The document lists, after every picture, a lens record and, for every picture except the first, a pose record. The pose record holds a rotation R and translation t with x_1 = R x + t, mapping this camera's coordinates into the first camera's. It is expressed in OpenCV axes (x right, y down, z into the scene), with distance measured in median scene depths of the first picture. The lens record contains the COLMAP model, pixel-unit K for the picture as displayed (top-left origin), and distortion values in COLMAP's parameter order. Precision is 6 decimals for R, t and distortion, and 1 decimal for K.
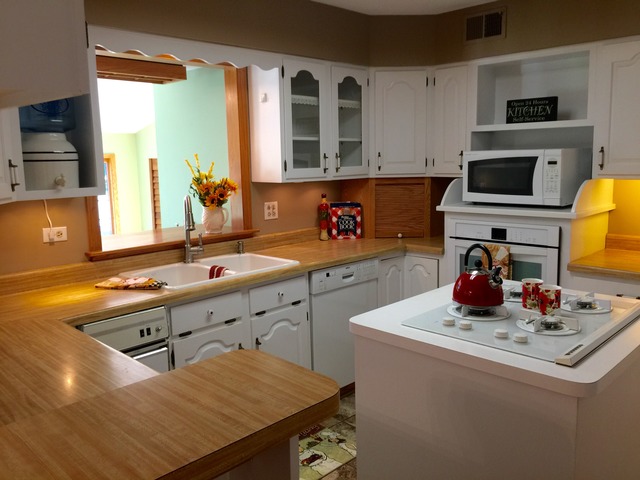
lens RADIAL K [[550.5, 0, 321.6], [0, 550.5, 227.1], [0, 0, 1]] dist [0.065024, -0.102284]
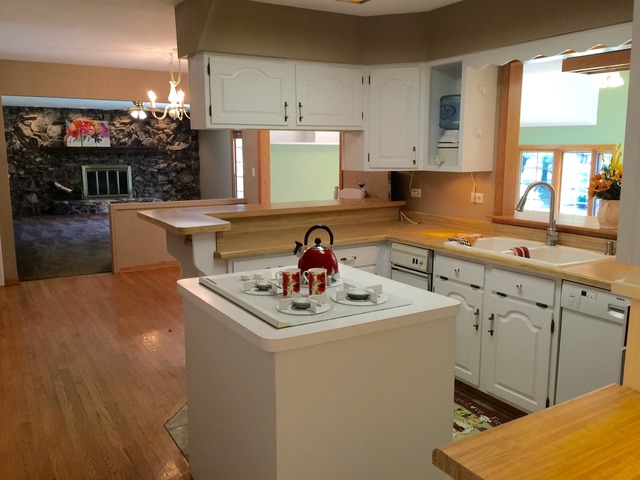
lens RADIAL K [[550.5, 0, 321.6], [0, 550.5, 227.1], [0, 0, 1]] dist [0.065024, -0.102284]
pose [[-0.241985, 0.150883, -0.958477, 1.021548], [-0.126732, 0.974458, 0.185394, -0.128929], [0.961968, 0.166332, -0.216682, 0.925000]]
